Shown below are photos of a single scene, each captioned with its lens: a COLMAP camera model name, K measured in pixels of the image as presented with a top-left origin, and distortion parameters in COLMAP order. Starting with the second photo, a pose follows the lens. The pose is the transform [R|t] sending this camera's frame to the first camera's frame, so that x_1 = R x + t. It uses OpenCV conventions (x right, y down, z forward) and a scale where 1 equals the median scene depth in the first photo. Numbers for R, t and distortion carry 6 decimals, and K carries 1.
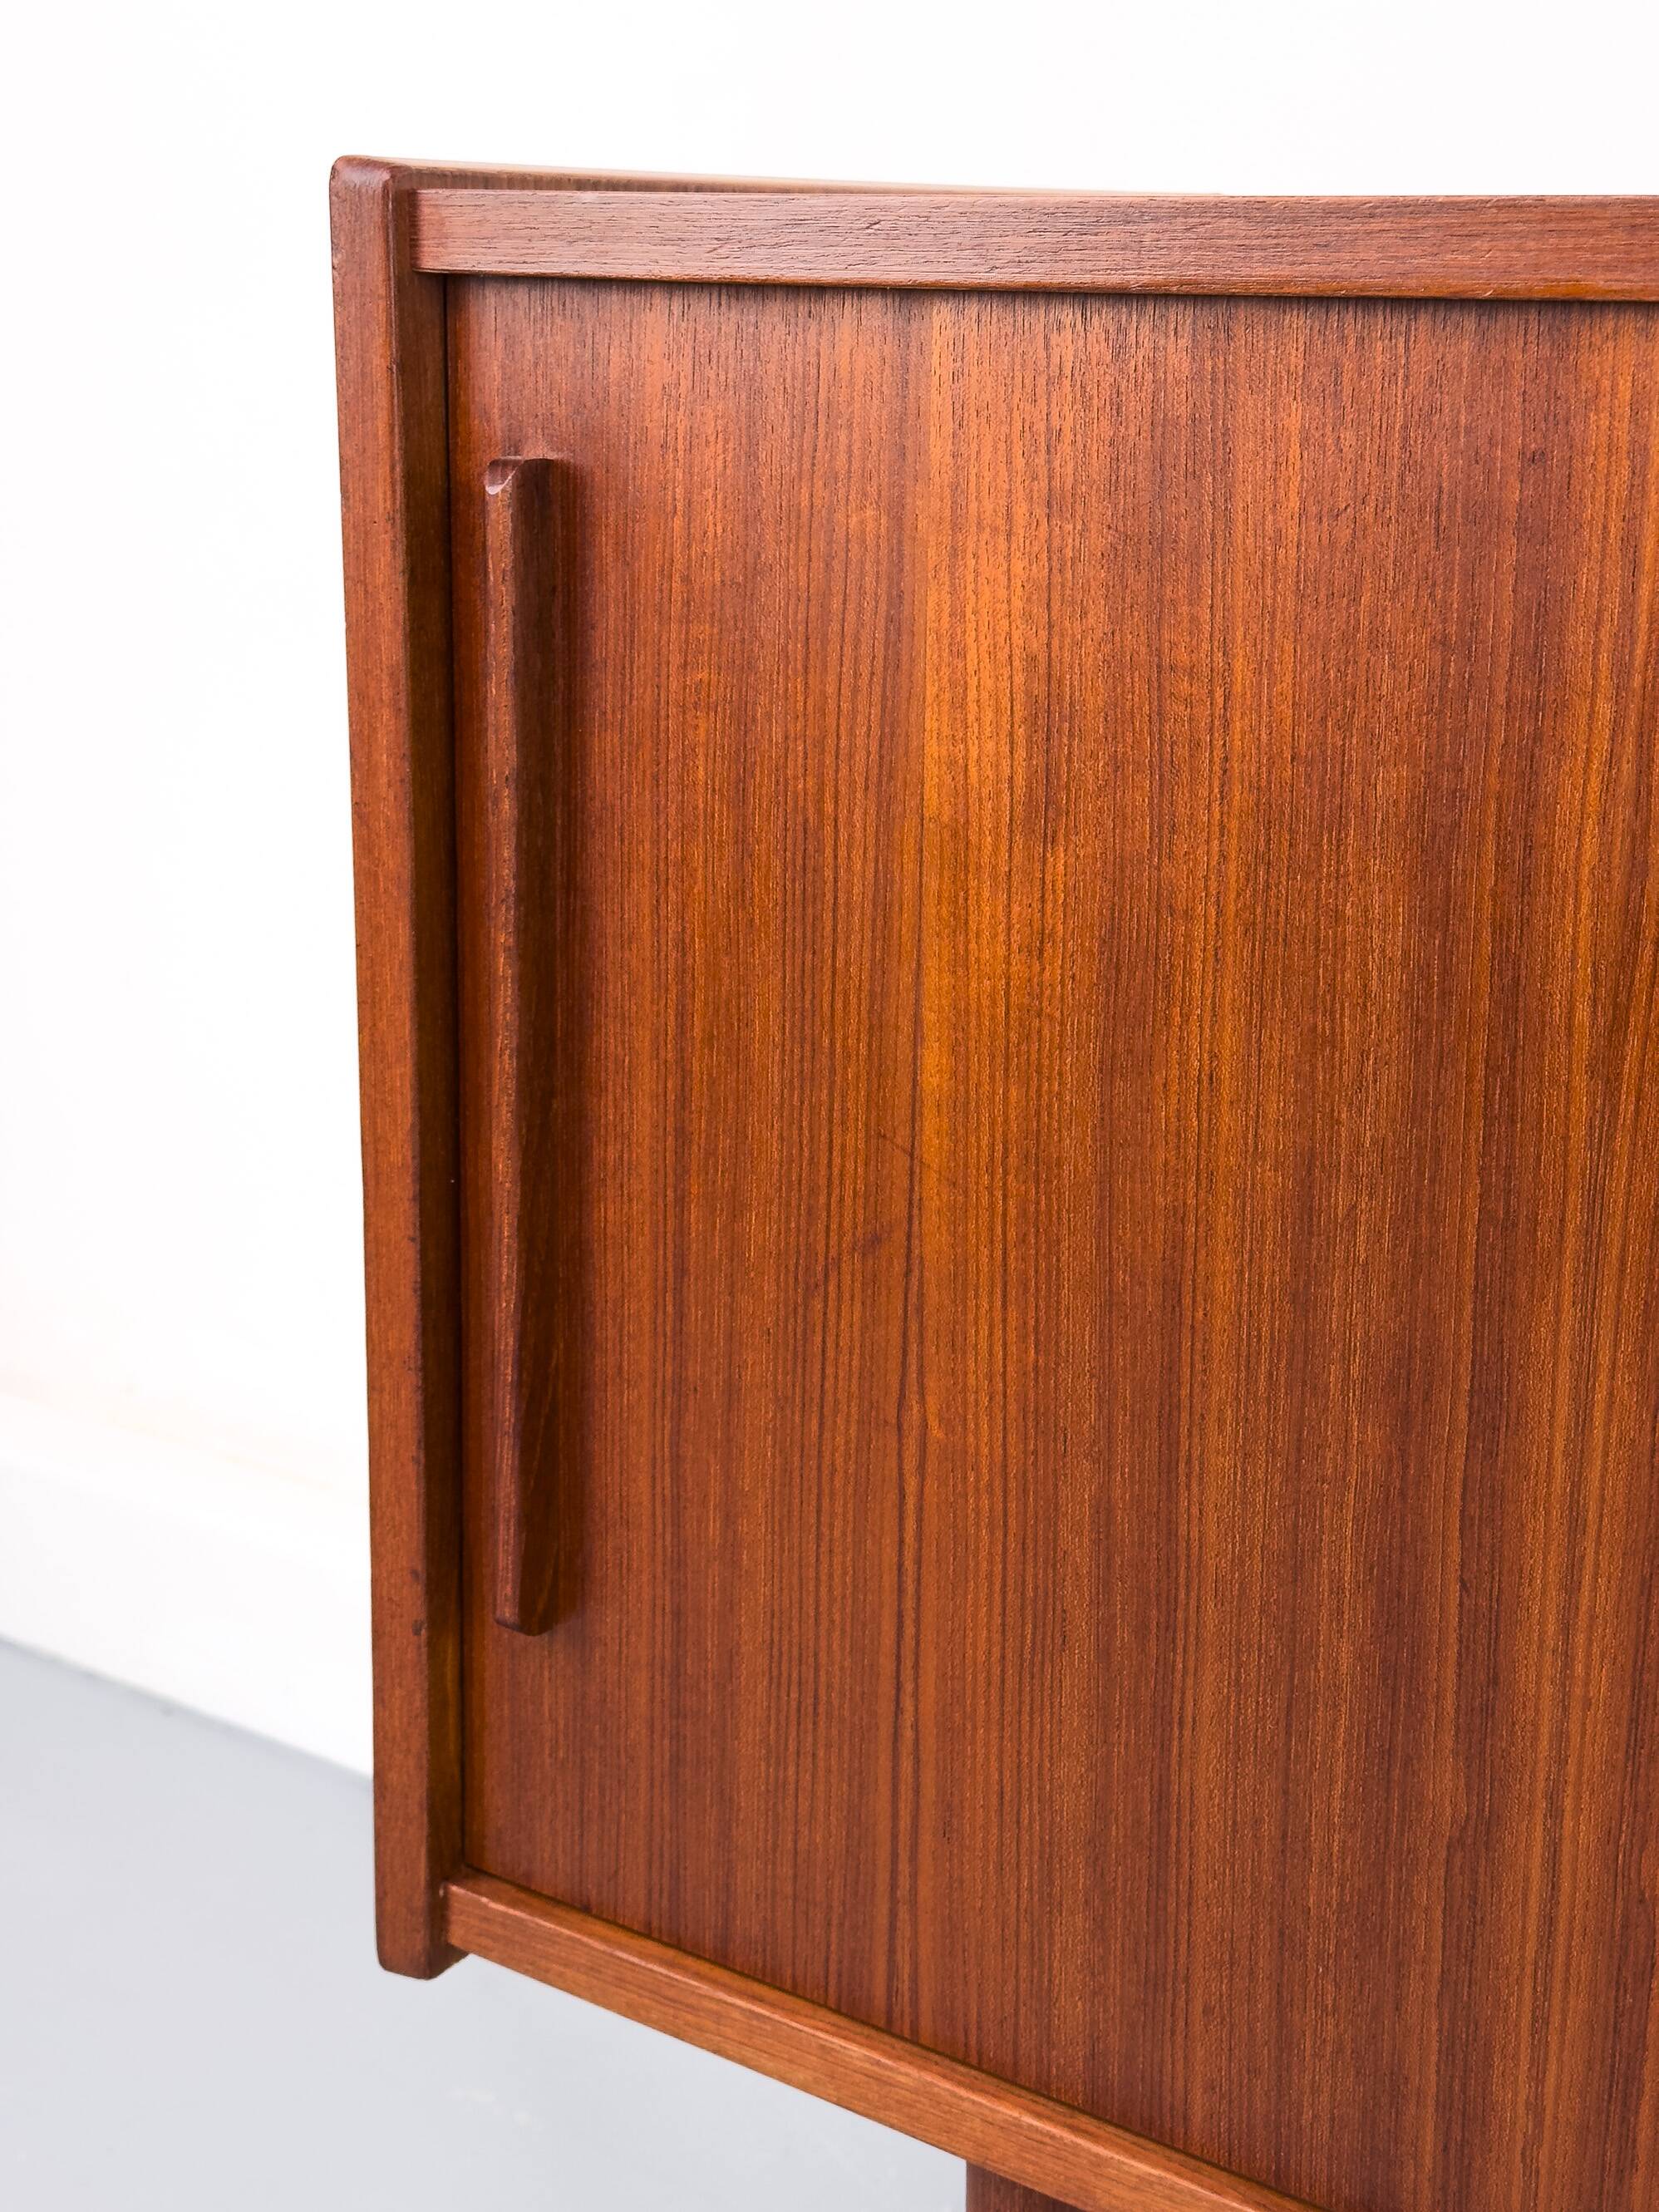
lens RADIAL K [[3081.2, 0, 821.3], [0, 3081.2, 1108.0], [0, 0, 1]] dist [0.158927, -0.175622]
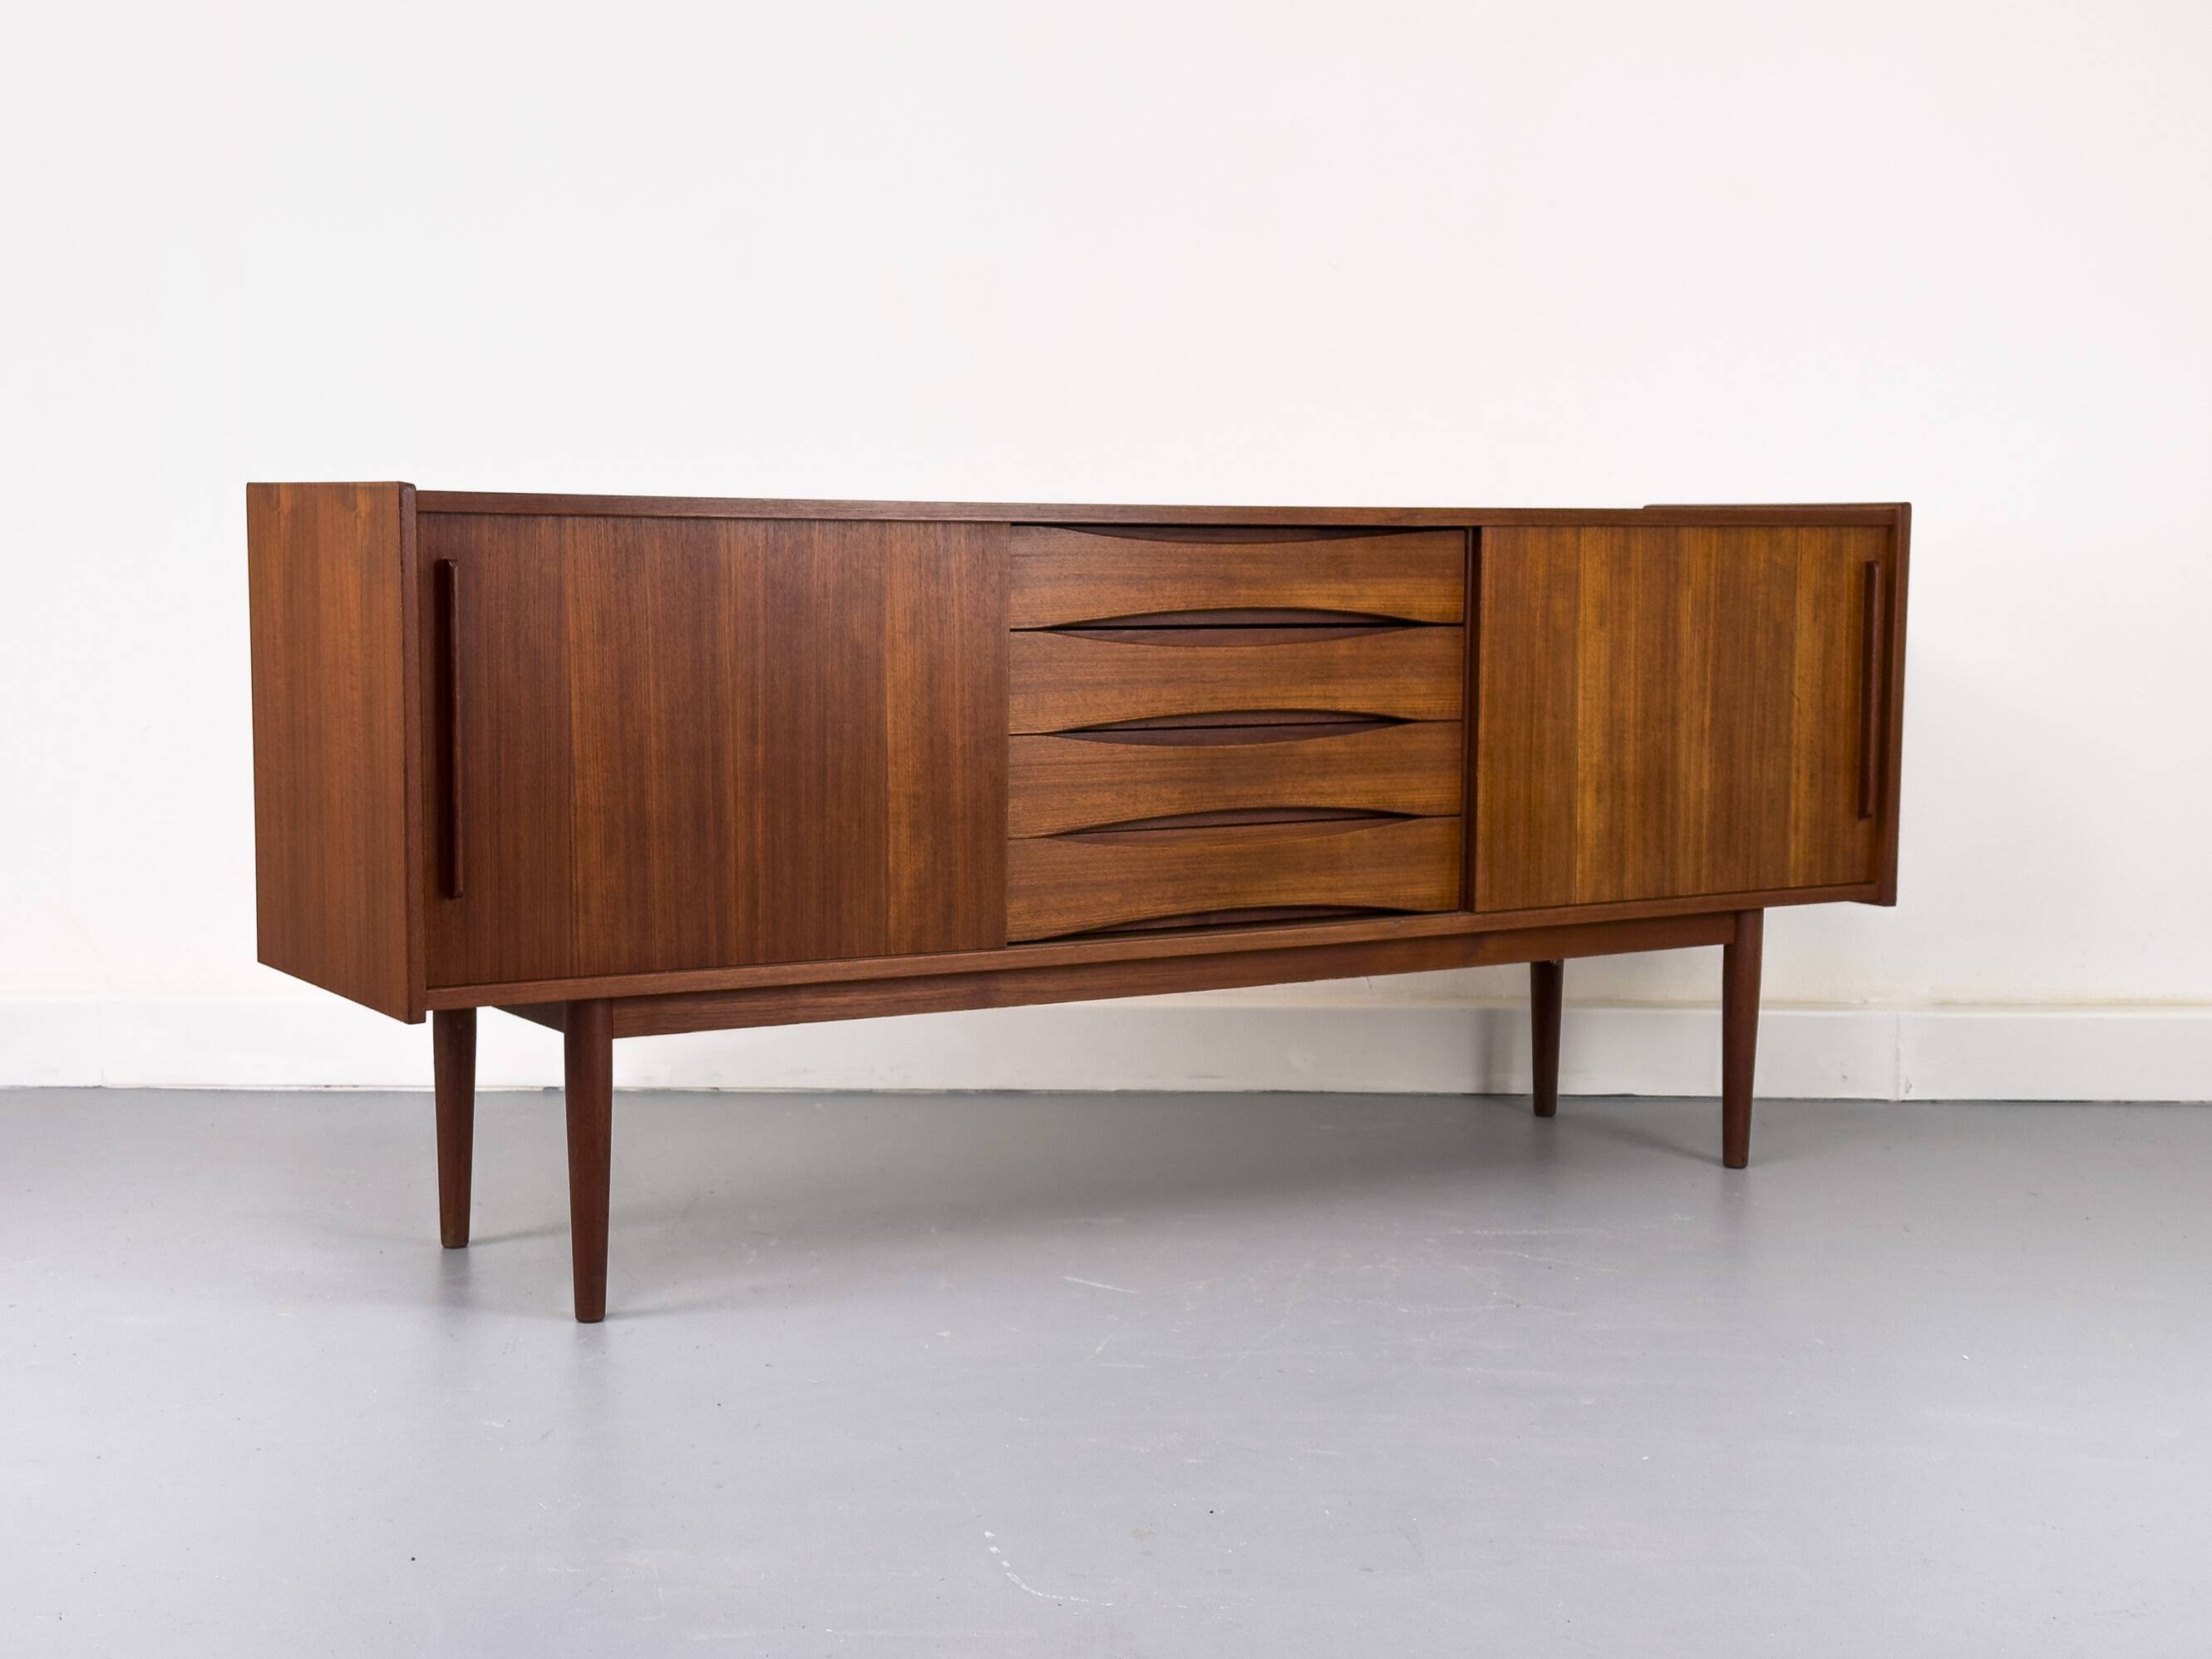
lens RADIAL K [[3081.2, 0, 1094.4], [0, 3081.2, 837.9], [0, 0, 1]] dist [0.158927, -0.175622]
pose [[0.400116, -0.105066, 0.910422, -3.276493], [0.235278, 0.971889, 0.008758, 0.269492], [-0.885749, 0.210698, 0.413588, -1.175463]]
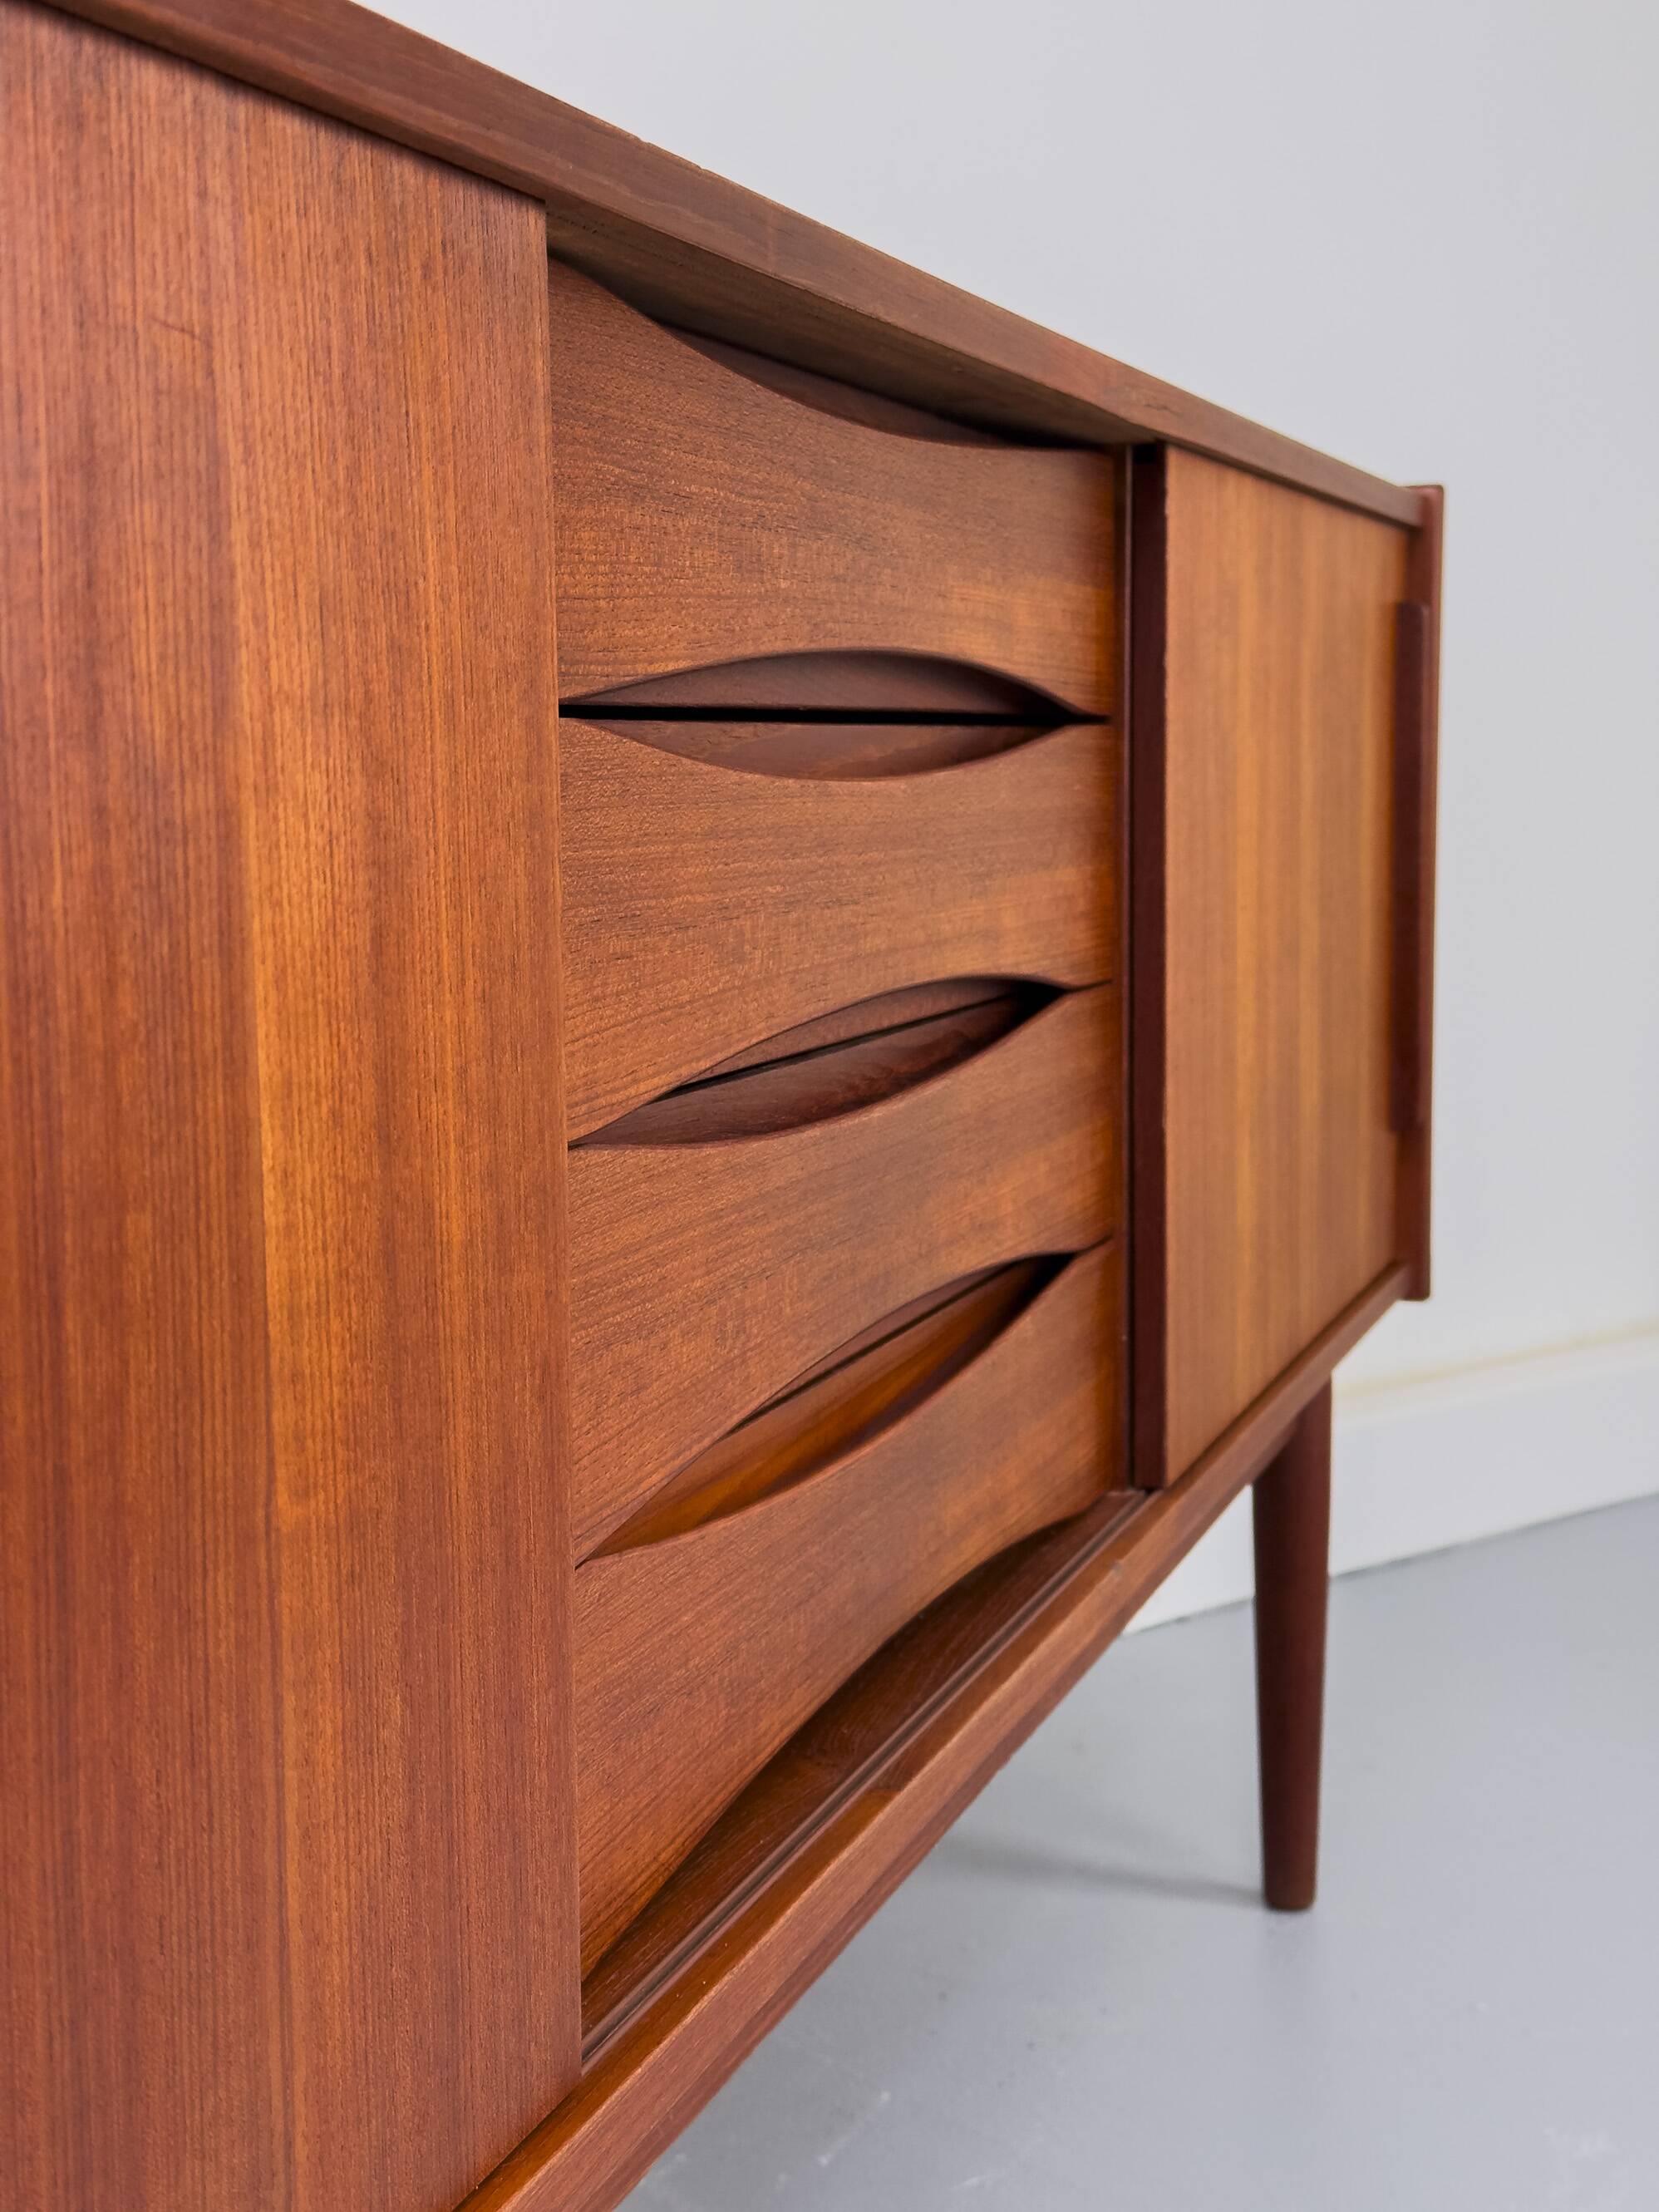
lens RADIAL K [[3081.2, 0, 821.3], [0, 3081.2, 1108.0], [0, 0, 1]] dist [0.158927, -0.175622]
pose [[-0.264425, -0.125526, 0.956202, -0.389832], [0.254578, 0.947240, 0.194749, -0.044365], [-0.930199, 0.294924, -0.218518, 0.786739]]
